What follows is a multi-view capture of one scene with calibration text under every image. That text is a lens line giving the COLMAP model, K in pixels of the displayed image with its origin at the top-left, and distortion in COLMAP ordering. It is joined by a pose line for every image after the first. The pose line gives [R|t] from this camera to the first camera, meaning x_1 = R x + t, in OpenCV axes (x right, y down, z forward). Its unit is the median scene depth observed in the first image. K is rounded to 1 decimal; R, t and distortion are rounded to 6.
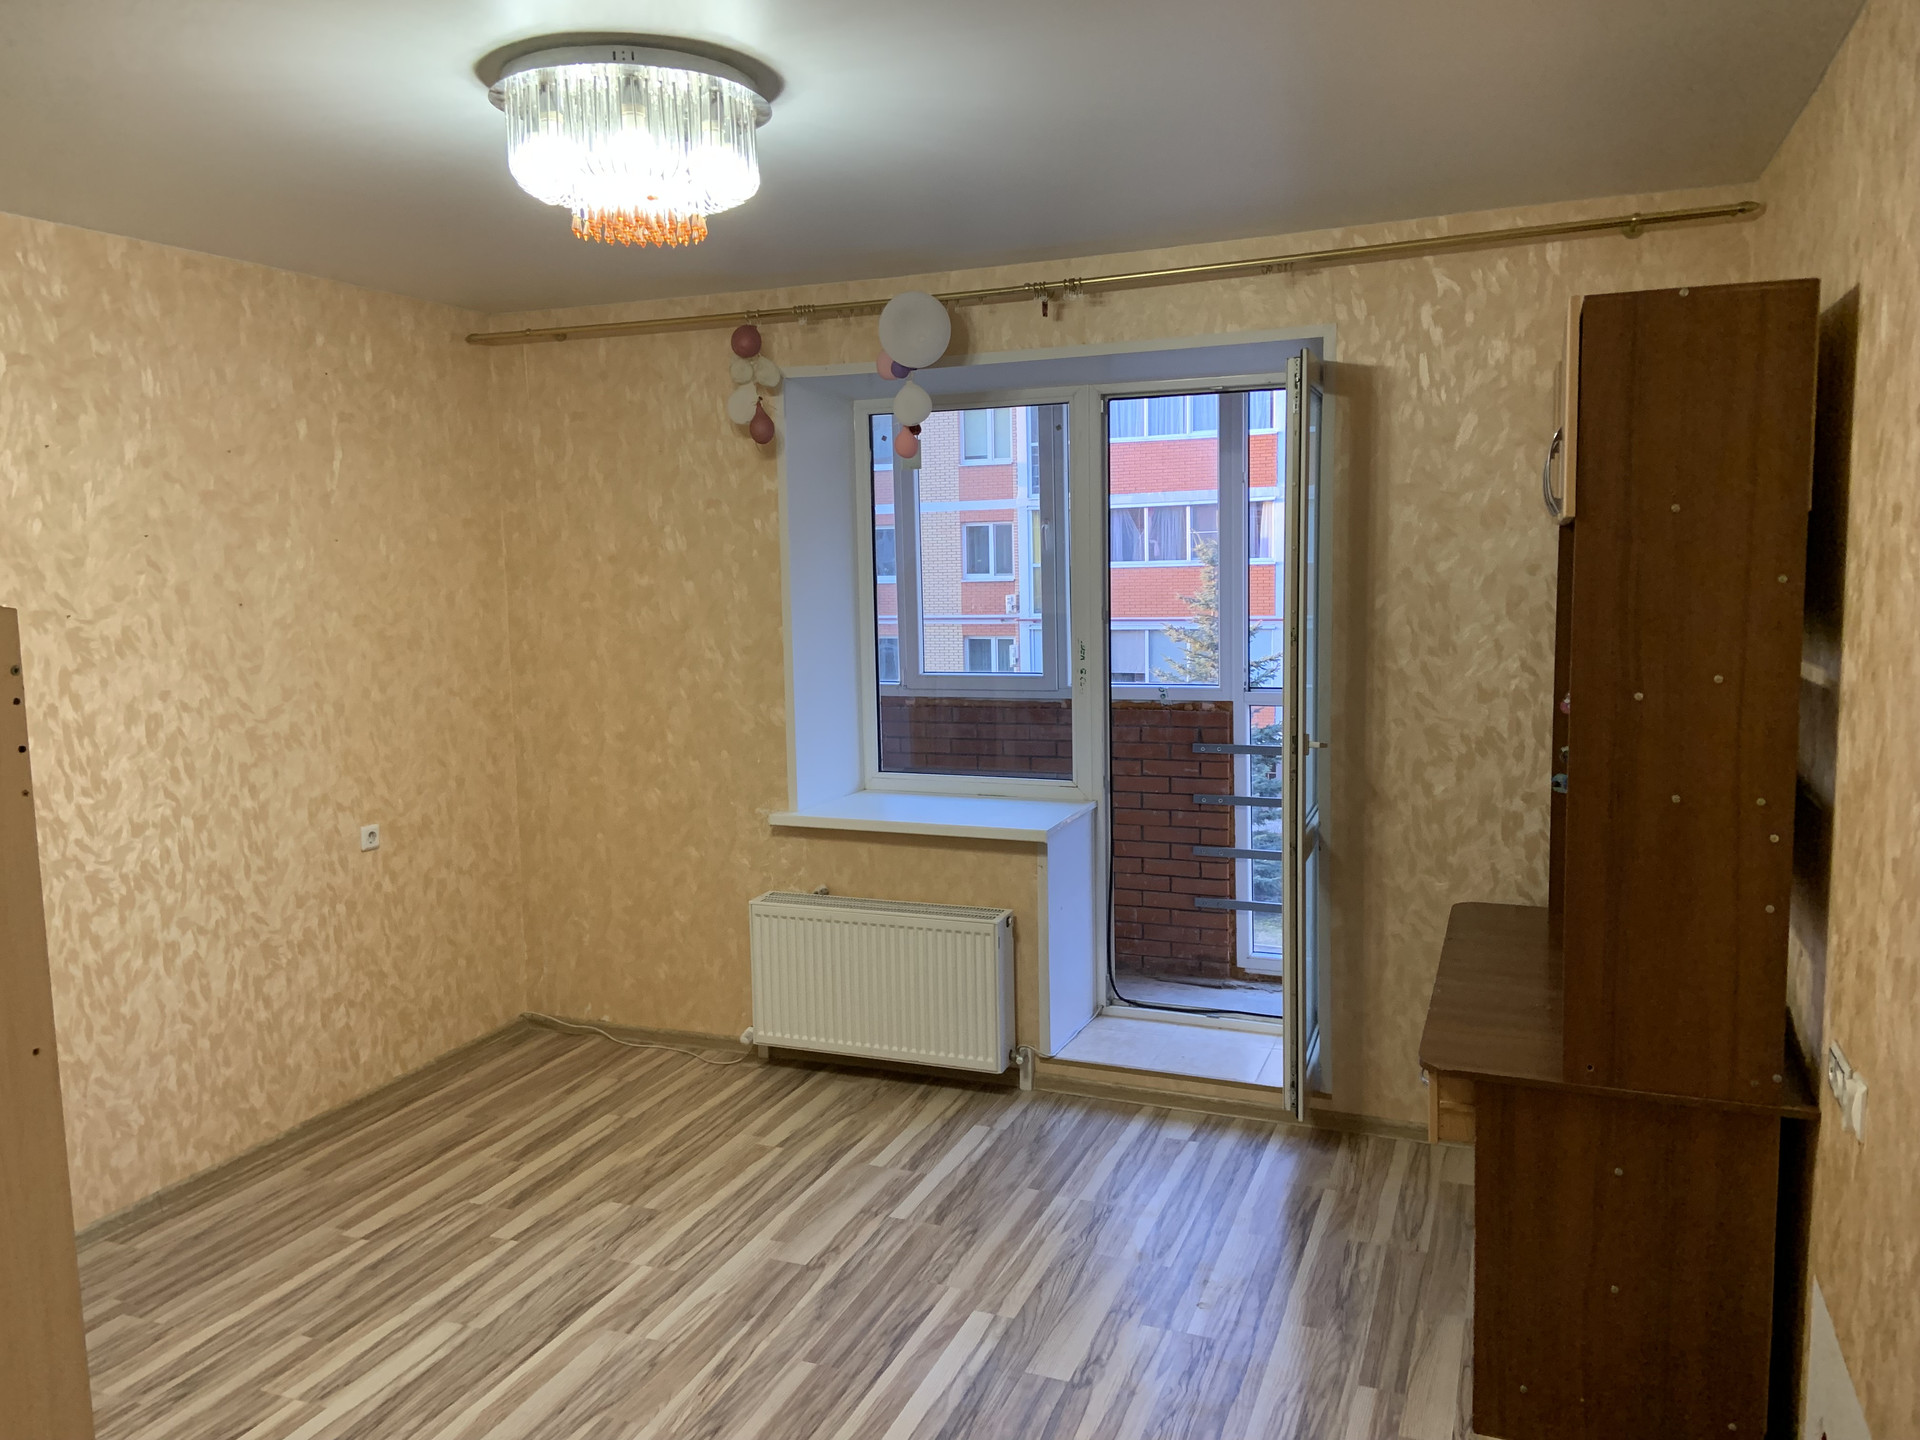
lens RADIAL K [[1450.7, 0, 957.7], [0, 1450.7, 719.4], [0, 0, 1]] dist [0.073793, -0.090065]
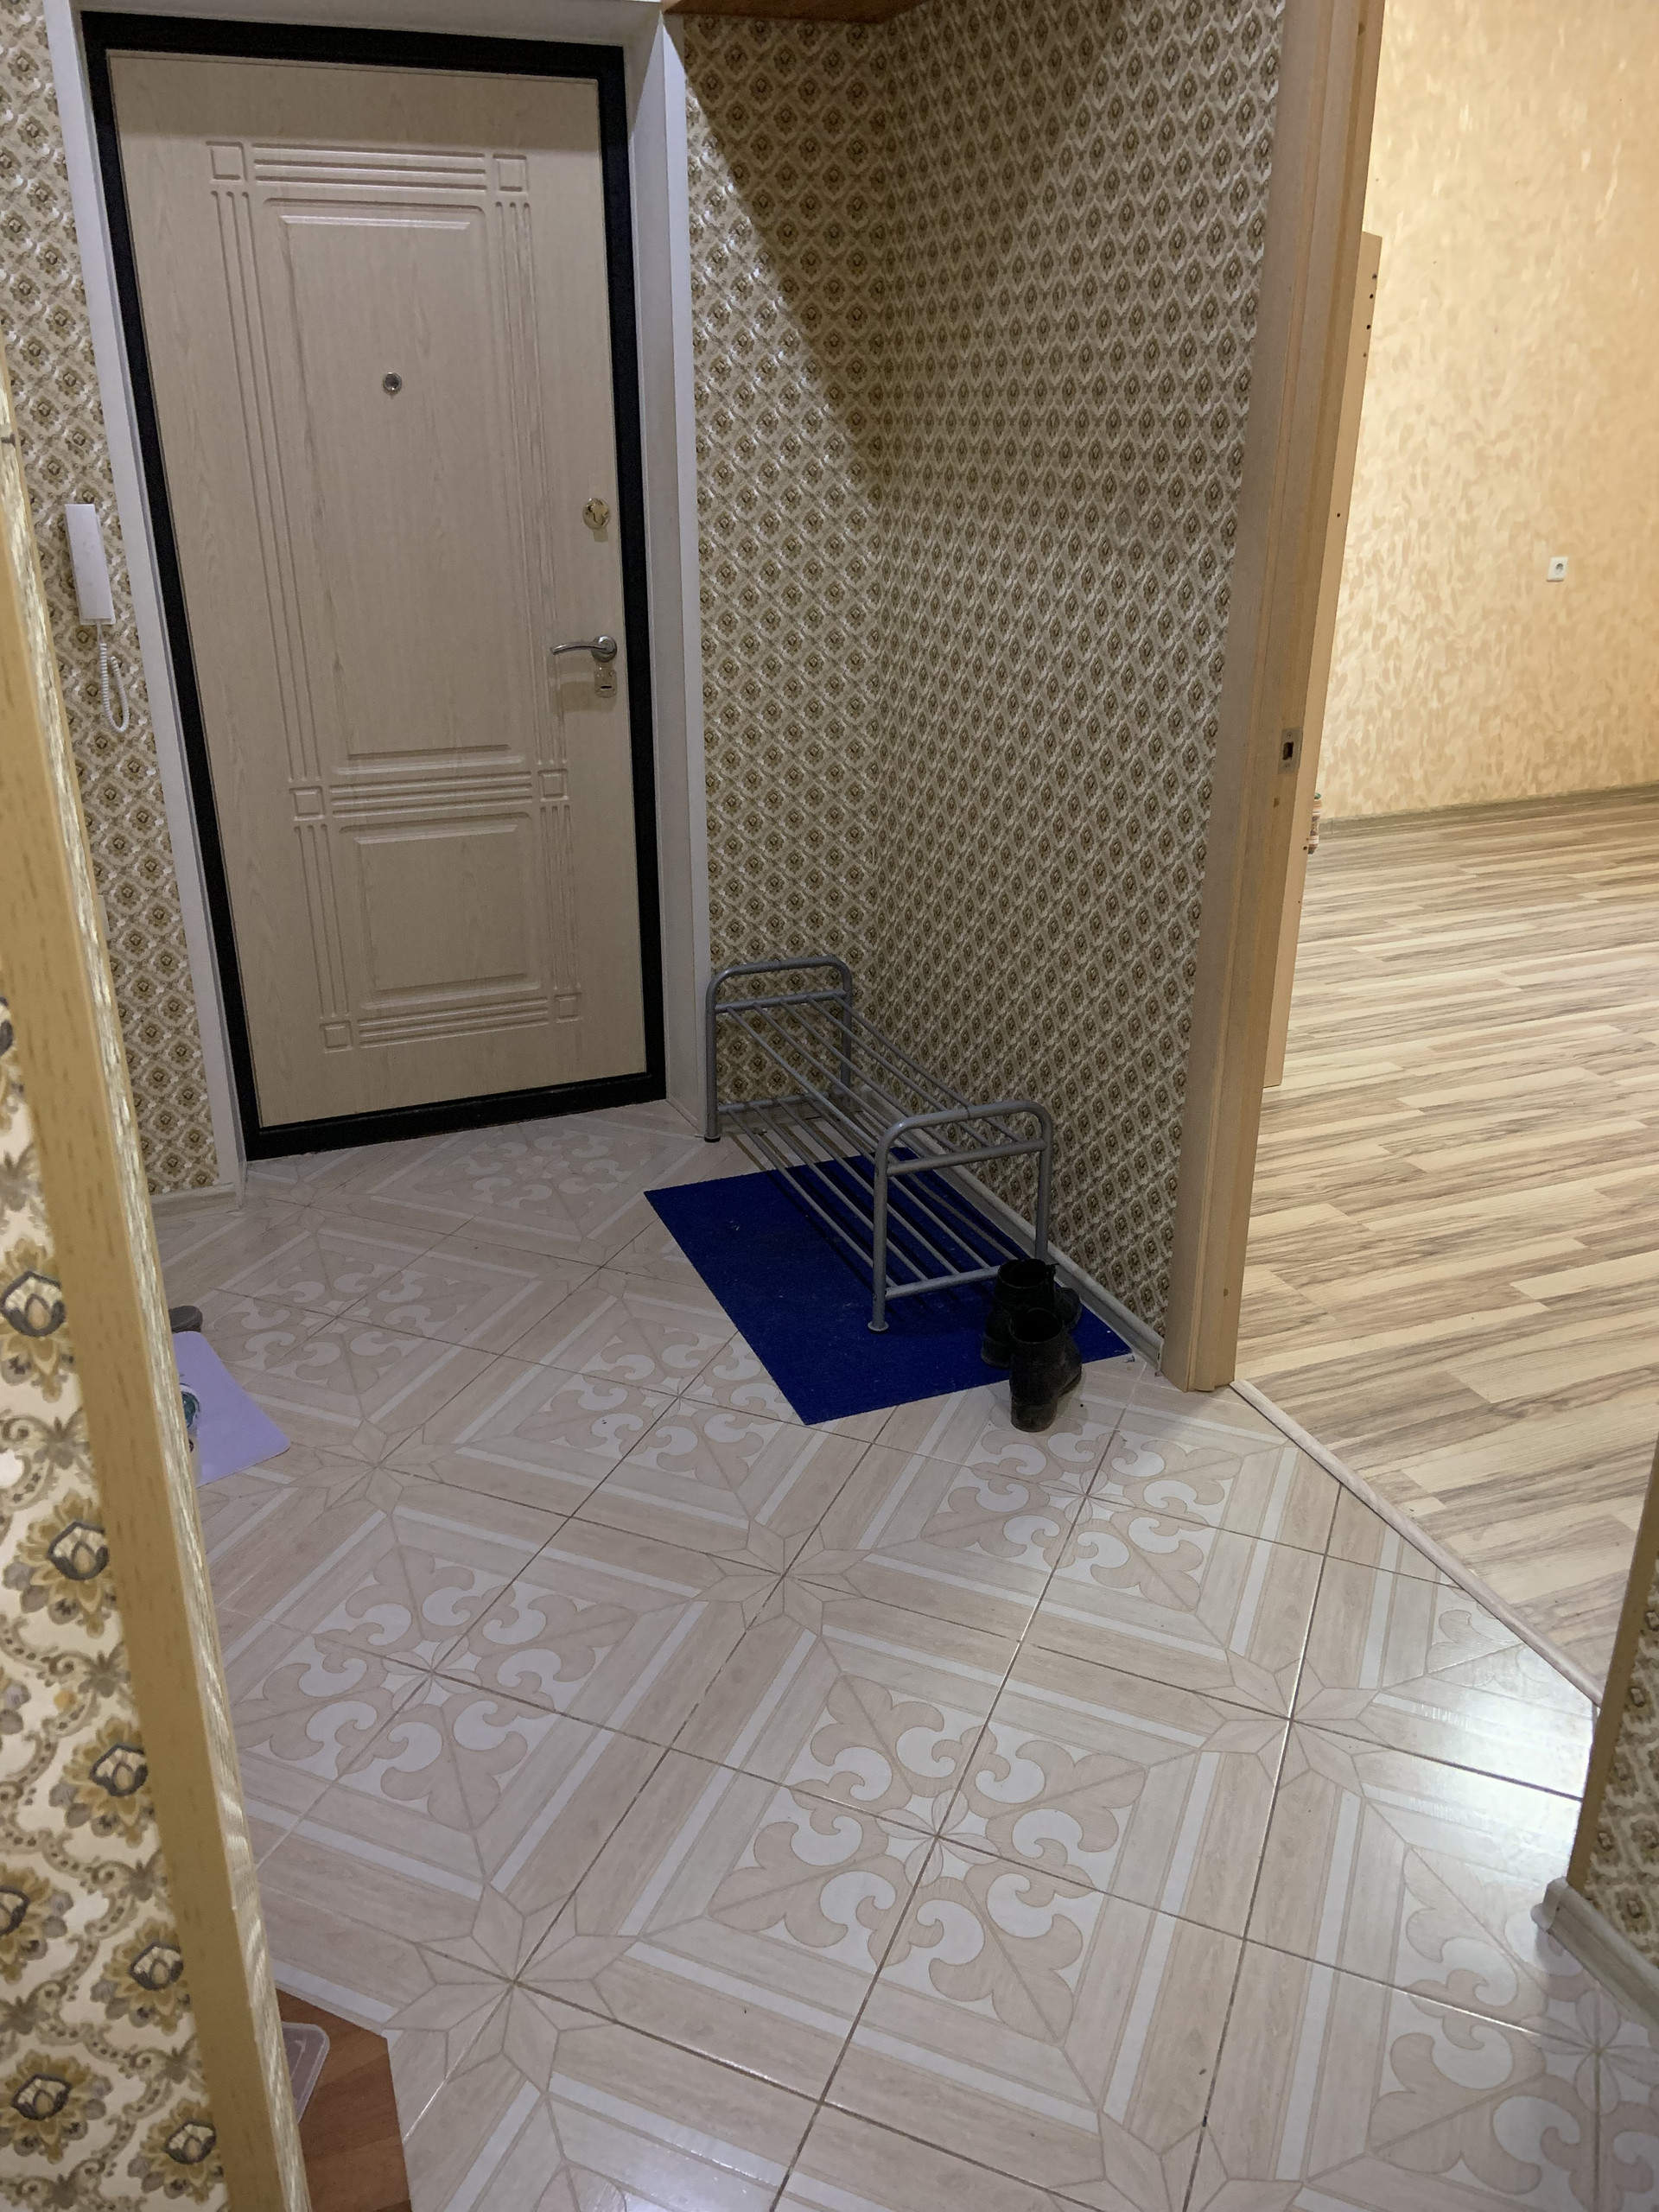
lens RADIAL K [[1671.3, 0, 818.0], [0, 1671.3, 1088.2], [0, 0, 1]] dist [0.073793, -0.090065]
pose [[0.693583, 0.288367, -0.660142, 0.183146], [-0.098446, 0.945729, 0.309686, 0.119806], [0.713618, -0.149805, 0.684330, -0.360227]]
